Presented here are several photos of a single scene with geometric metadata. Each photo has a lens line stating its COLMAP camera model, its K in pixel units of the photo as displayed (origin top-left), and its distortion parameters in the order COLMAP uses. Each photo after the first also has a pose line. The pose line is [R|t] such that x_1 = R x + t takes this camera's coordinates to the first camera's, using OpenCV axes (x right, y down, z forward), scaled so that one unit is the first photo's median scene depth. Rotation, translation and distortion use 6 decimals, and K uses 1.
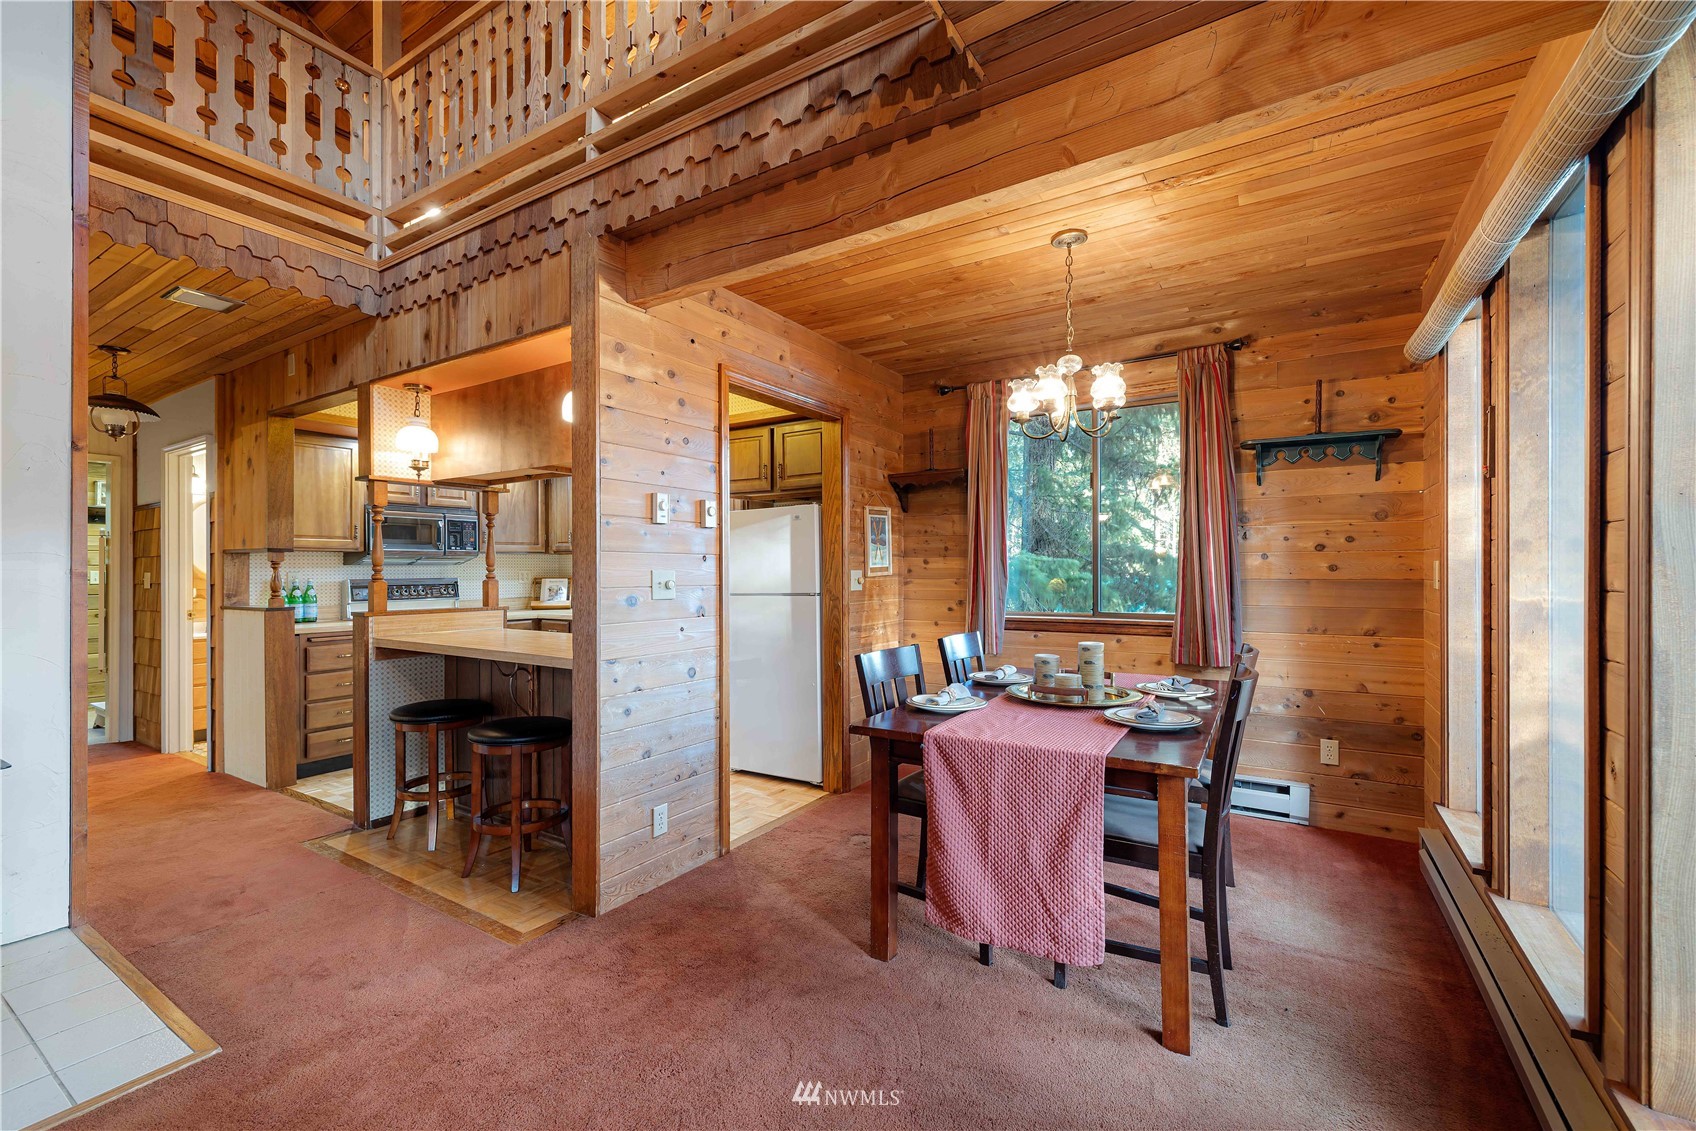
lens RADIAL K [[708.7, 0, 844.5], [0, 708.7, 568.3], [0, 0, 1]] dist [0.002037, 0.000416]
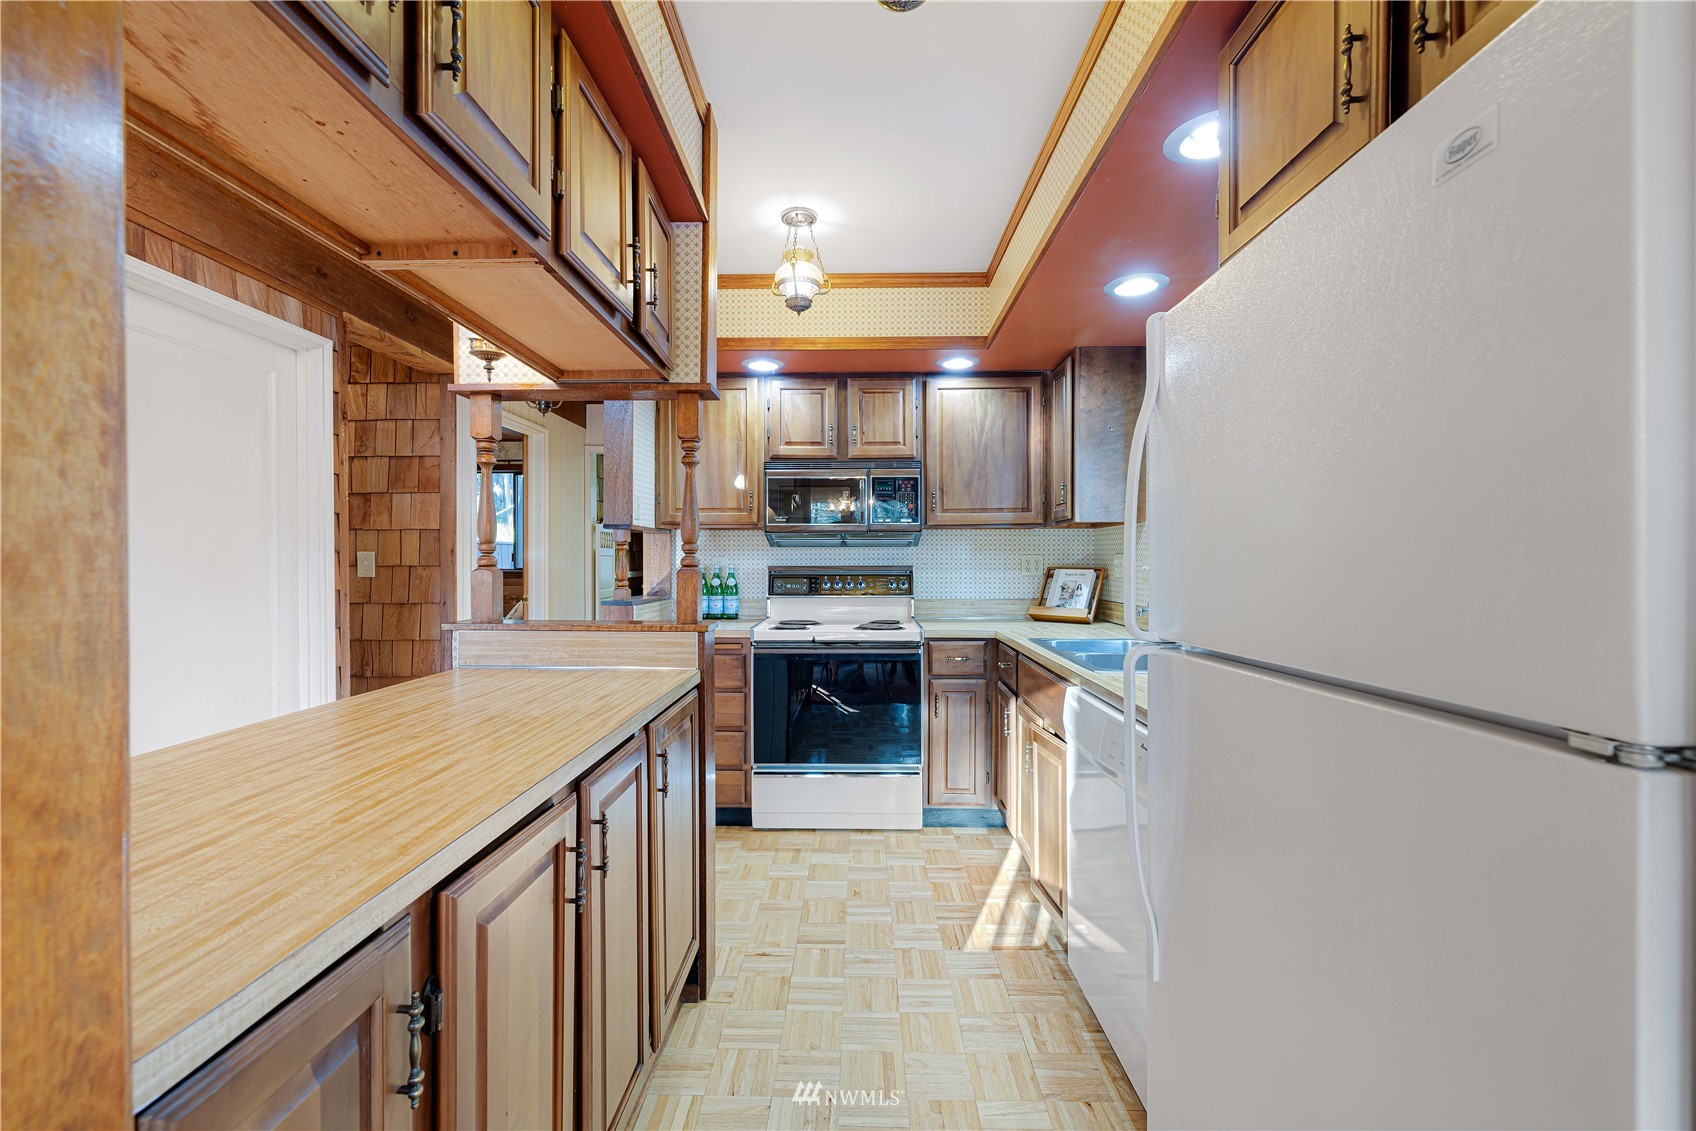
lens RADIAL K [[708.7, 0, 844.5], [0, 708.7, 568.3], [0, 0, 1]] dist [0.002037, 0.000416]
pose [[0.512239, 0.014988, -0.858712, -0.009273], [-0.001393, 0.999861, 0.016621, 0.006828], [0.858842, -0.007317, 0.512189, 0.828638]]
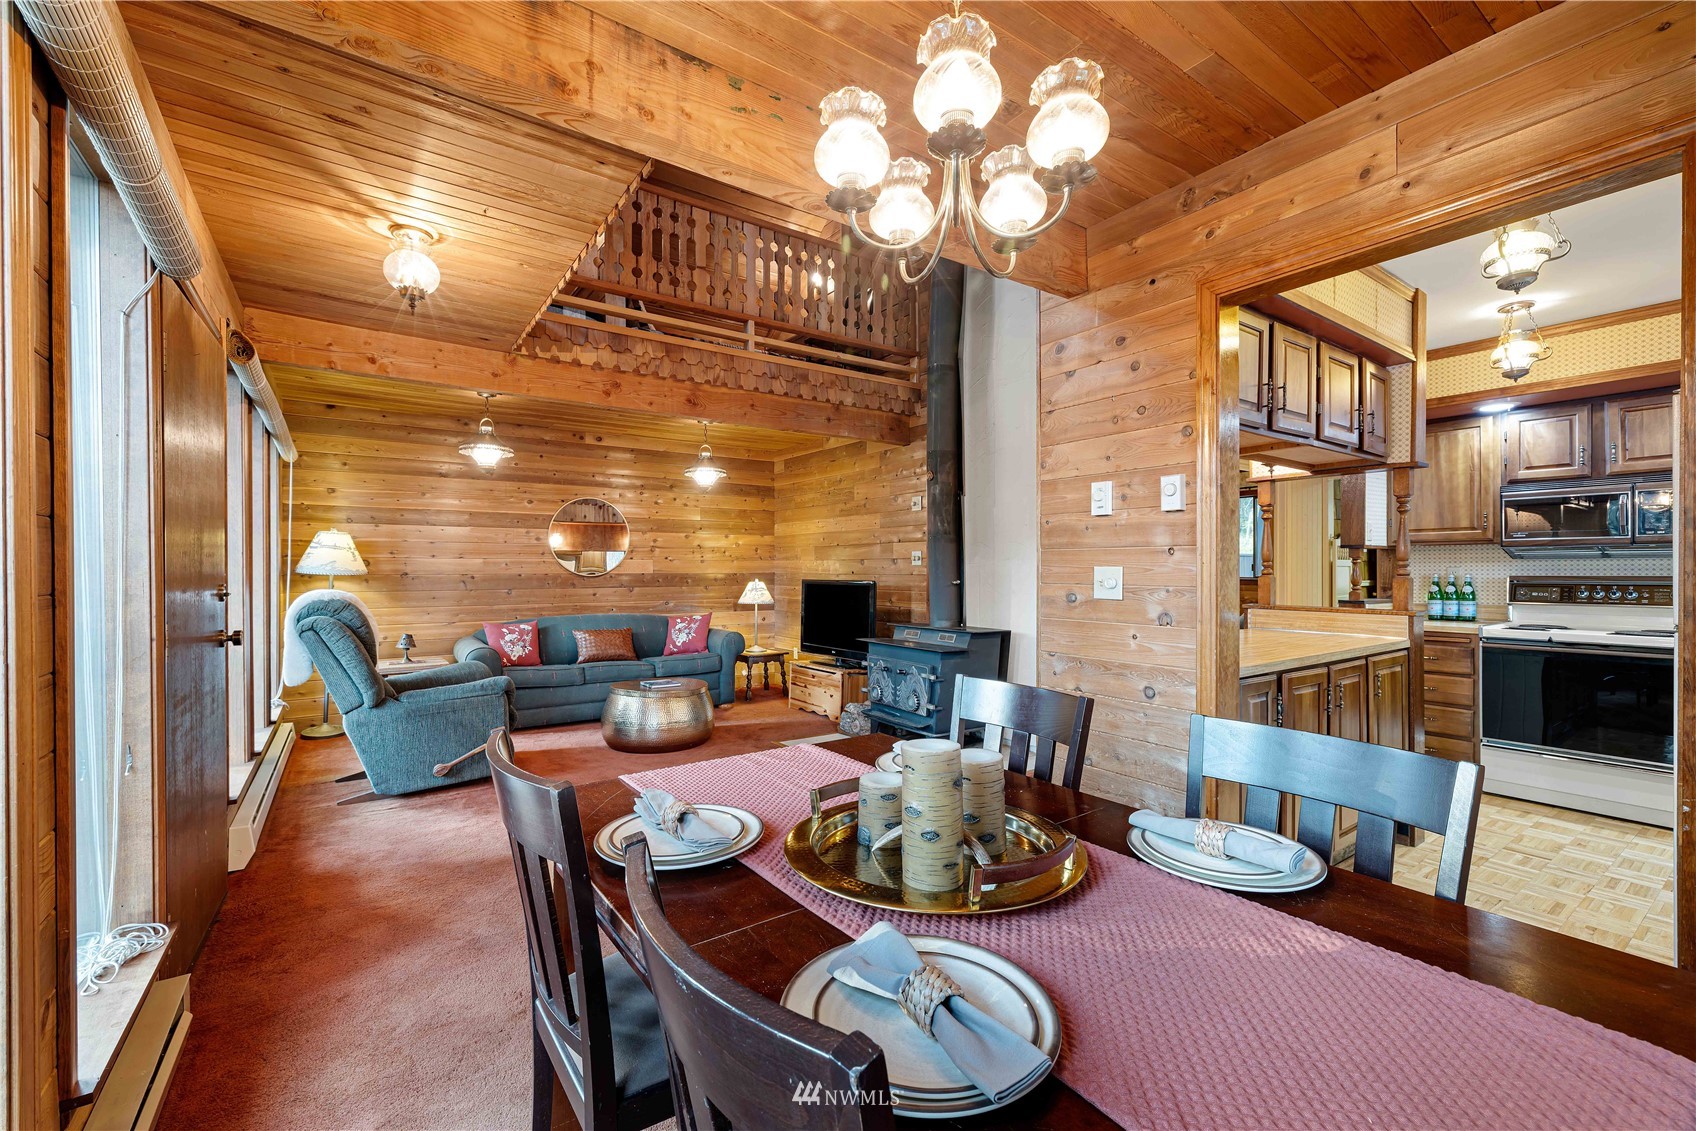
lens RADIAL K [[708.7, 0, 844.5], [0, 708.7, 568.3], [0, 0, 1]] dist [0.002037, 0.000416]
pose [[-0.389679, 0.004371, -0.920940, 0.484996], [0.005420, 0.999982, 0.002453, 0.000479], [0.920935, -0.004035, -0.389696, 0.723642]]
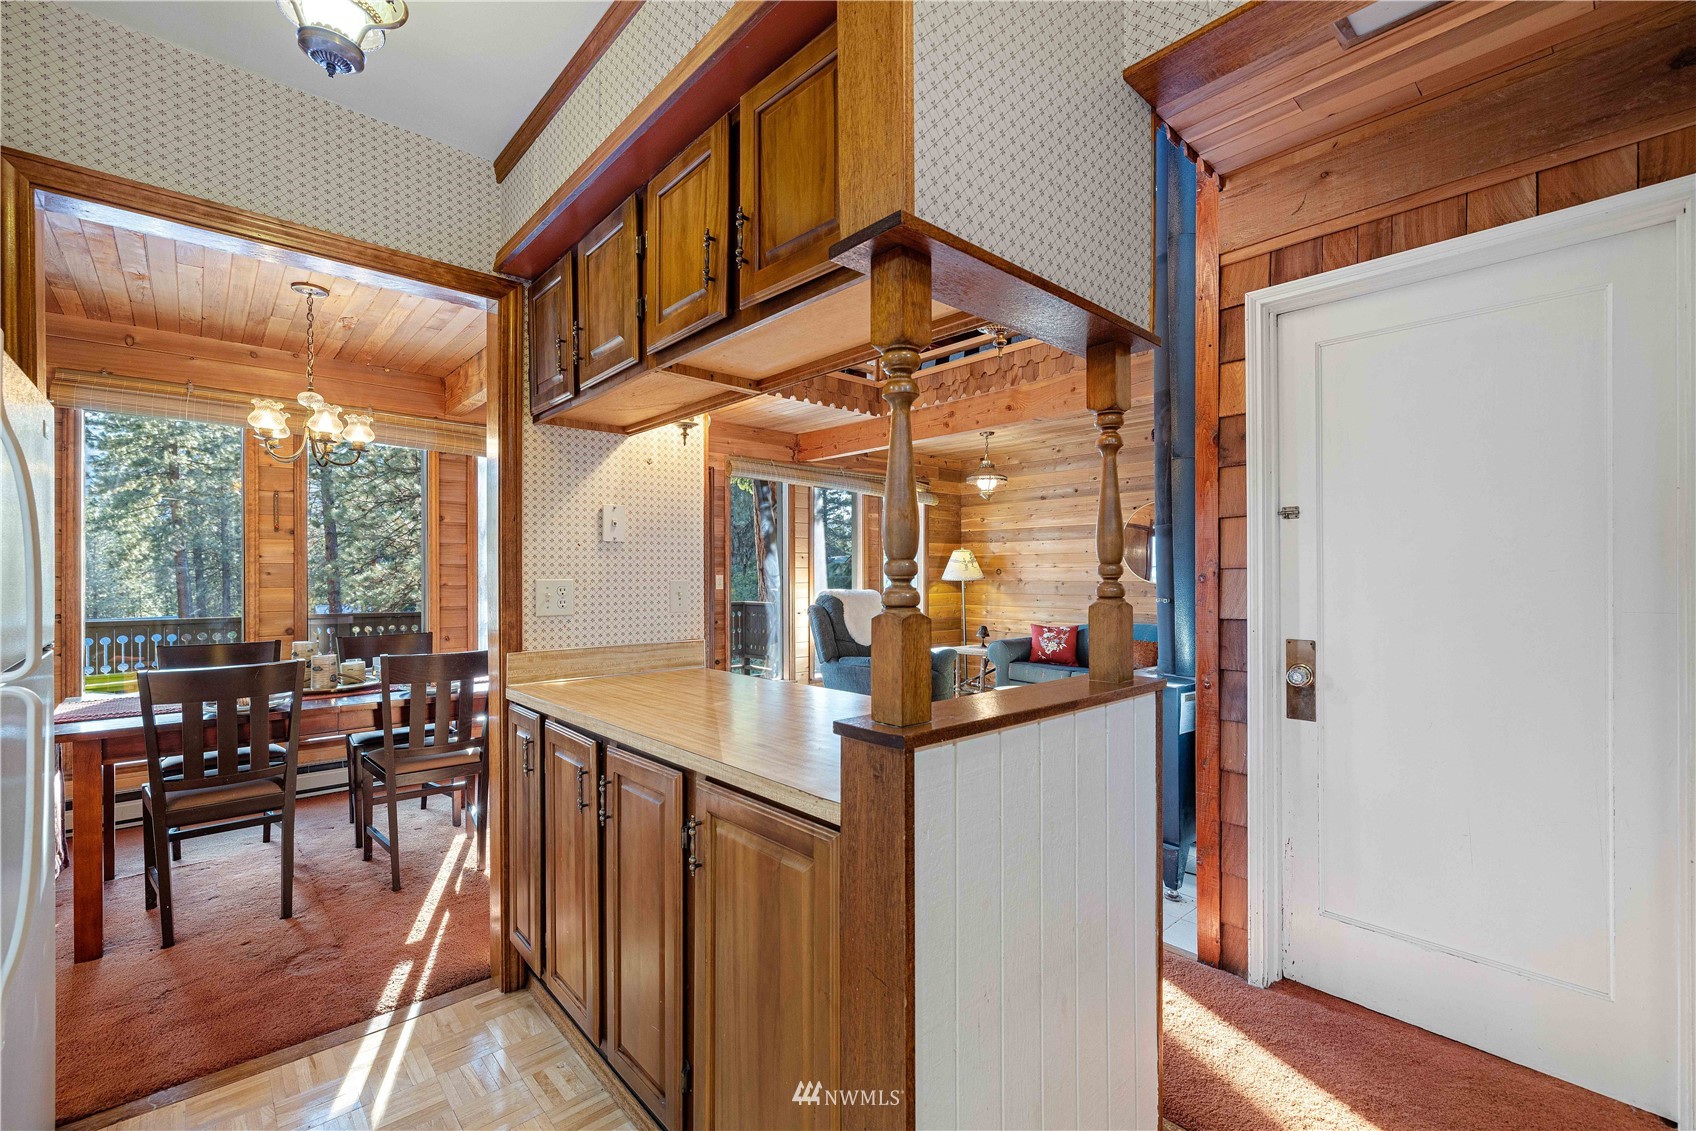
lens RADIAL K [[726.9, 0, 846.7], [0, 726.9, 575.3], [0, 0, 1]] dist [0.002143, 0.000205]
pose [[-0.961211, 0.005325, 0.275763, -0.562095], [0.004606, 0.999984, -0.003255, 0.001980], [-0.275776, -0.001858, -0.961220, 1.247879]]
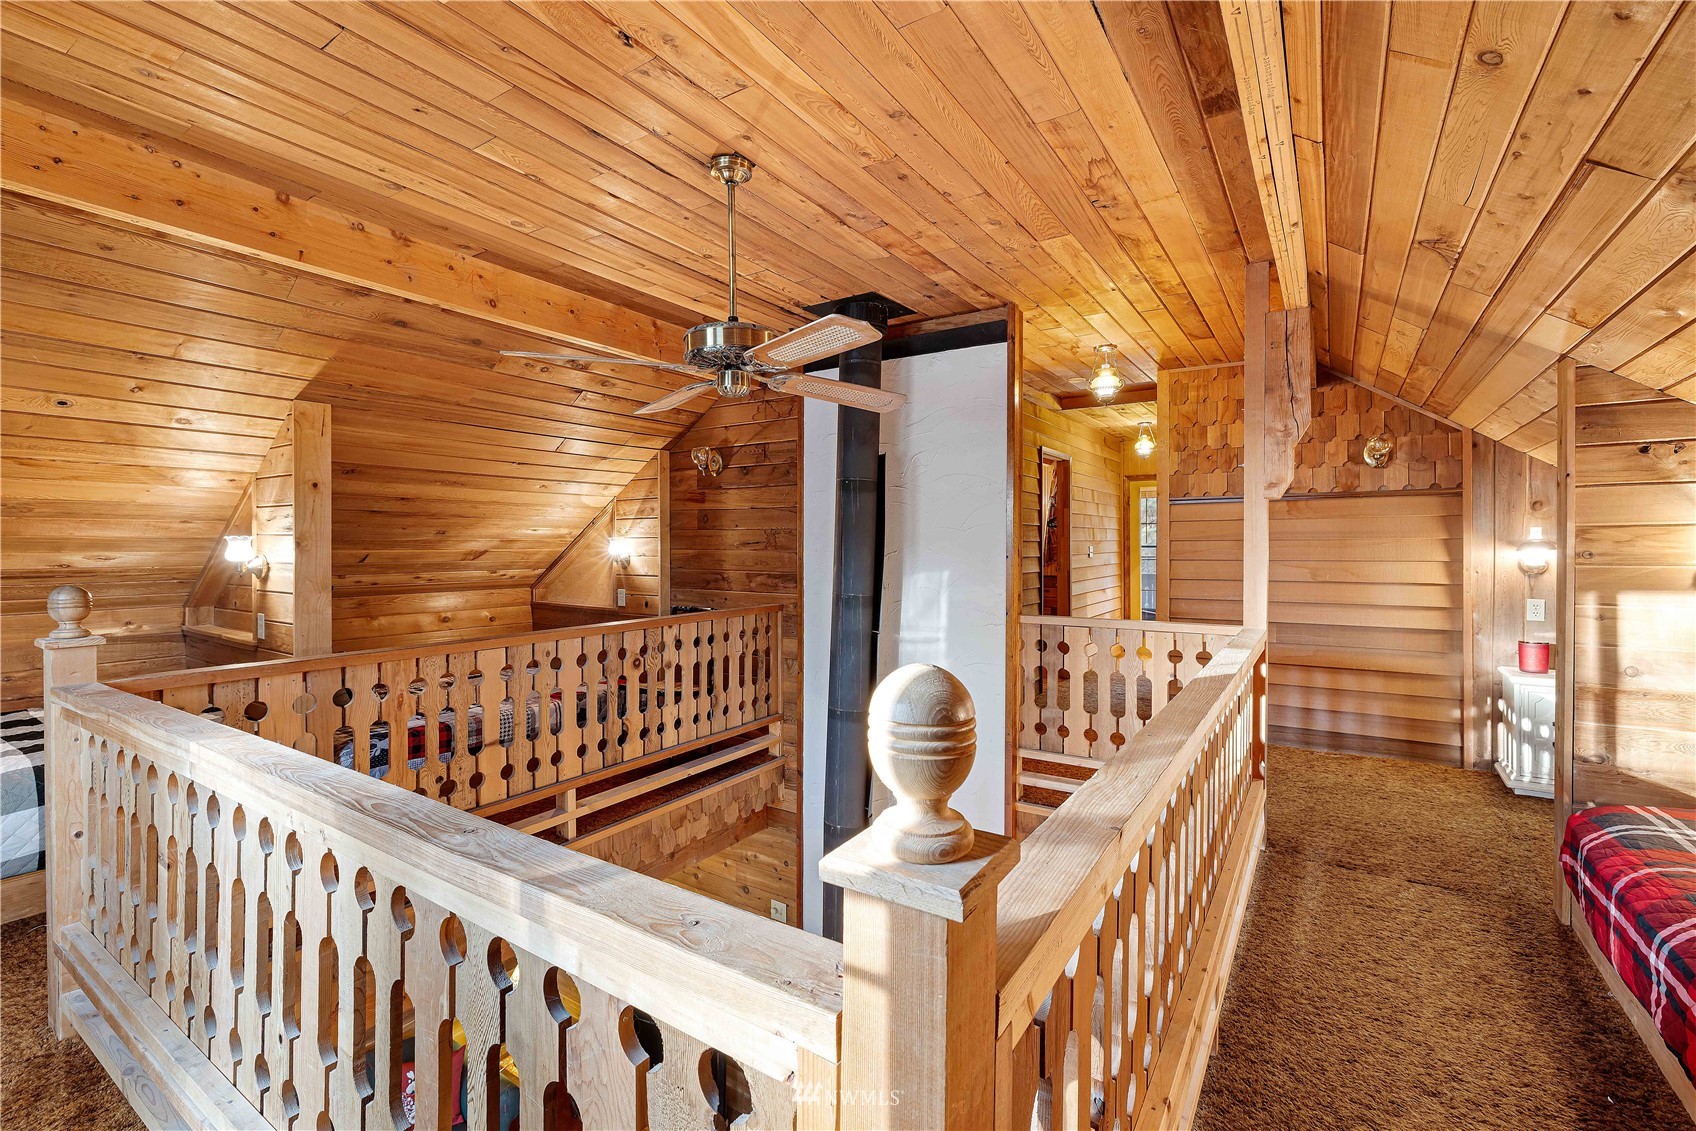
lens RADIAL K [[736.2, 0, 844.0], [0, 736.2, 567.2], [0, 0, 1]] dist [0.001222, 0.000307]
pose [[-0.021733, 0.031892, -0.999255, 0.235920], [-0.000173, 0.999491, 0.031903, -0.686527], [0.999764, 0.000866, -0.021716, 0.430669]]
